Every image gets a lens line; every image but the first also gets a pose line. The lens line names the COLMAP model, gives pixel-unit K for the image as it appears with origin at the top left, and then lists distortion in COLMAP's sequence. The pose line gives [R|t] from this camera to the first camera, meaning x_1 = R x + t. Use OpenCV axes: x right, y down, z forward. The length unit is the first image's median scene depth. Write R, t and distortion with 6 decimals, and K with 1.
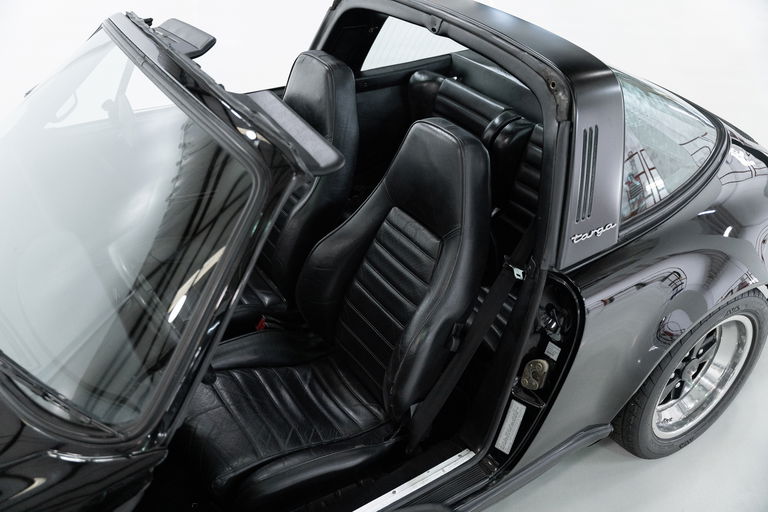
lens RADIAL K [[706.0, 0, 385.0], [0, 706.0, 245.0], [0, 0, 1]] dist [-0.007439, 0.009563]
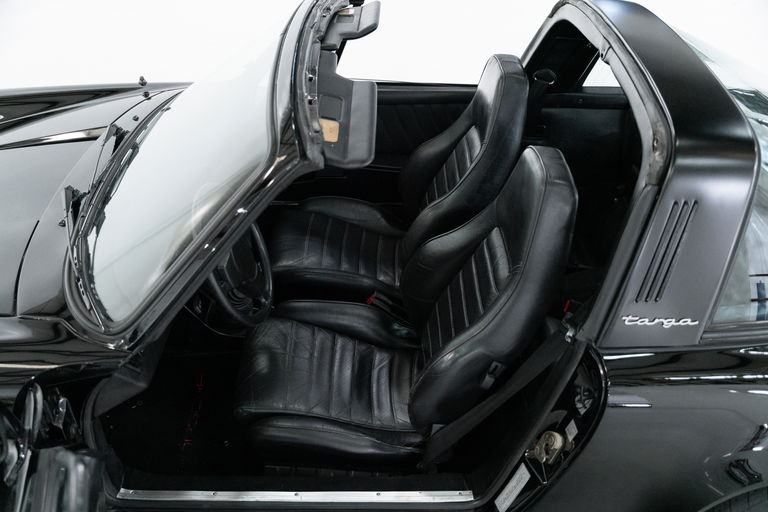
lens RADIAL K [[706.0, 0, 385.0], [0, 706.0, 245.0], [0, 0, 1]] dist [-0.007439, 0.009563]
pose [[0.836511, 0.302991, -0.456558, 0.355215], [-0.294043, 0.951299, 0.092571, -0.080990], [0.462372, 0.056811, 0.884864, 0.085191]]
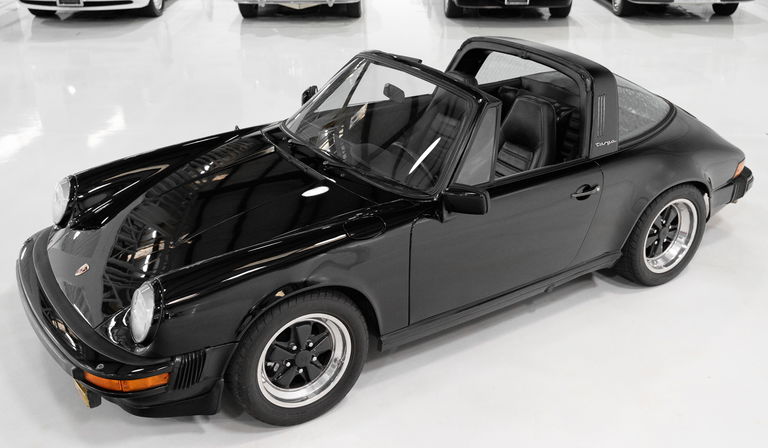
lens RADIAL K [[791.9, 0, 384.0], [0, 791.9, 224.0], [0, 0, 1]] dist [-0.003518, 0.001593]
pose [[0.999892, -0.009625, -0.011081, -0.330108], [0.007887, 0.989043, -0.147417, 0.538086], [0.012378, 0.147314, 0.989012, -1.263814]]
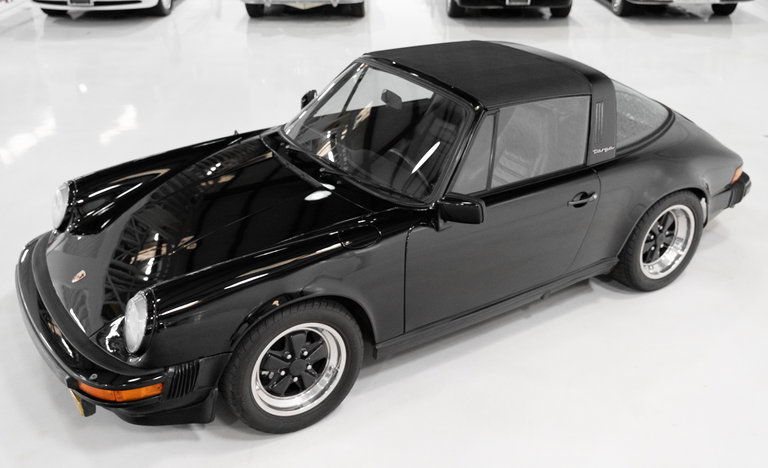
lens RADIAL K [[762.8, 0, 384.0], [0, 762.8, 234.0], [0, 0, 1]] dist [-0.000506, -0.003621]
pose [[0.999794, -0.005550, -0.019522, -0.304334], [0.003116, 0.992453, -0.122585, 0.484427], [0.020055, 0.122499, 0.992266, -1.195815]]
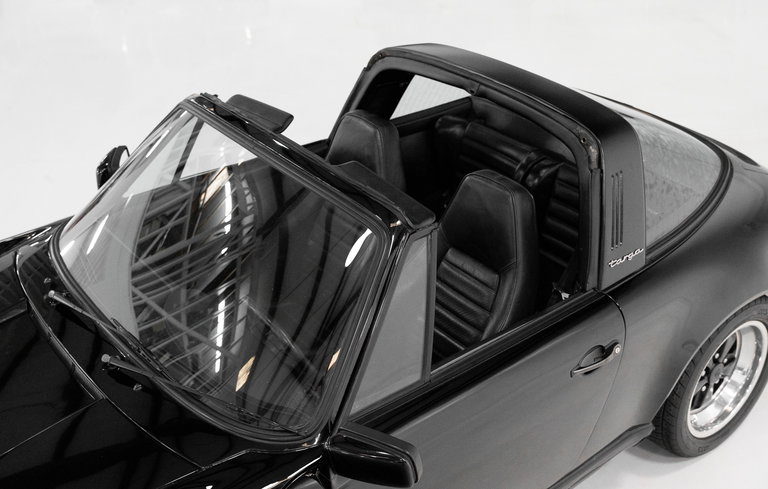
lens RADIAL K [[890.7, 0, 386.5], [0, 890.7, 258.8], [0, 0, 1]] dist [-0.019617, 0.001182]
pose [[0.996136, -0.072667, 0.049329, -0.174101], [0.074439, 0.996608, -0.035093, 0.006785], [-0.046612, 0.038629, 0.998166, -0.464598]]
